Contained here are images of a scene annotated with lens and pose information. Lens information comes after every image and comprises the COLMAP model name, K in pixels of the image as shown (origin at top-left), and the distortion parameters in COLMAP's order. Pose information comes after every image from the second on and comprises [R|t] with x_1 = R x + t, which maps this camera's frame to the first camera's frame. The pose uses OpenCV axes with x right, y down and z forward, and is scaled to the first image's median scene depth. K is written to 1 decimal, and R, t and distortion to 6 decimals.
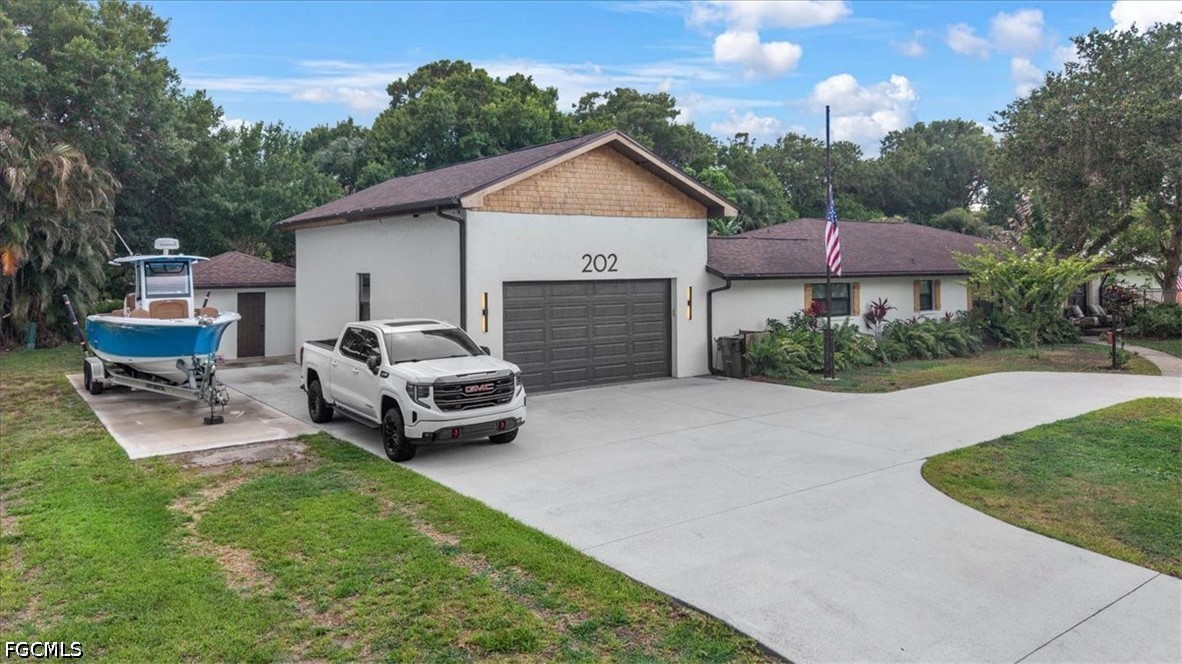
lens RADIAL K [[952.2, 0, 590.6], [0, 952.2, 286.0], [0, 0, 1]] dist [0.071750, -0.170500]
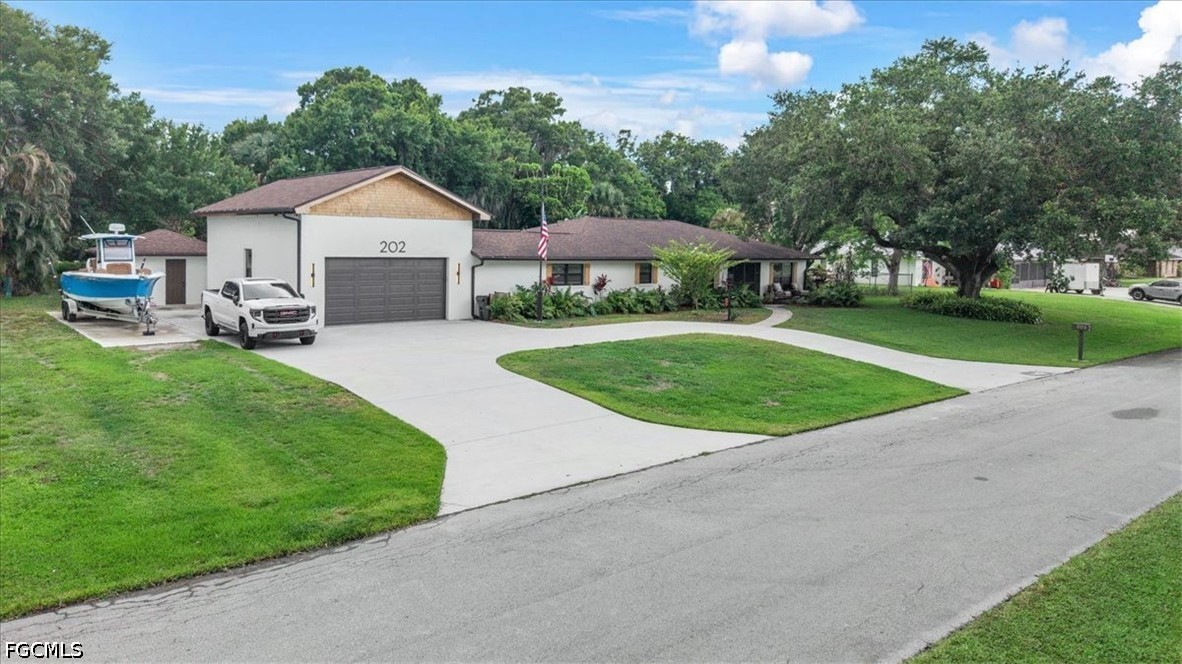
lens RADIAL K [[913.6, 0, 591.0], [0, 913.6, 332.0], [0, 0, 1]] dist [0.001089, 0.001792]
pose [[0.996947, 0.020030, 0.075466, 0.194545], [-0.025826, 0.996725, 0.076628, -0.006737], [-0.073684, -0.078343, 0.994200, -0.488017]]
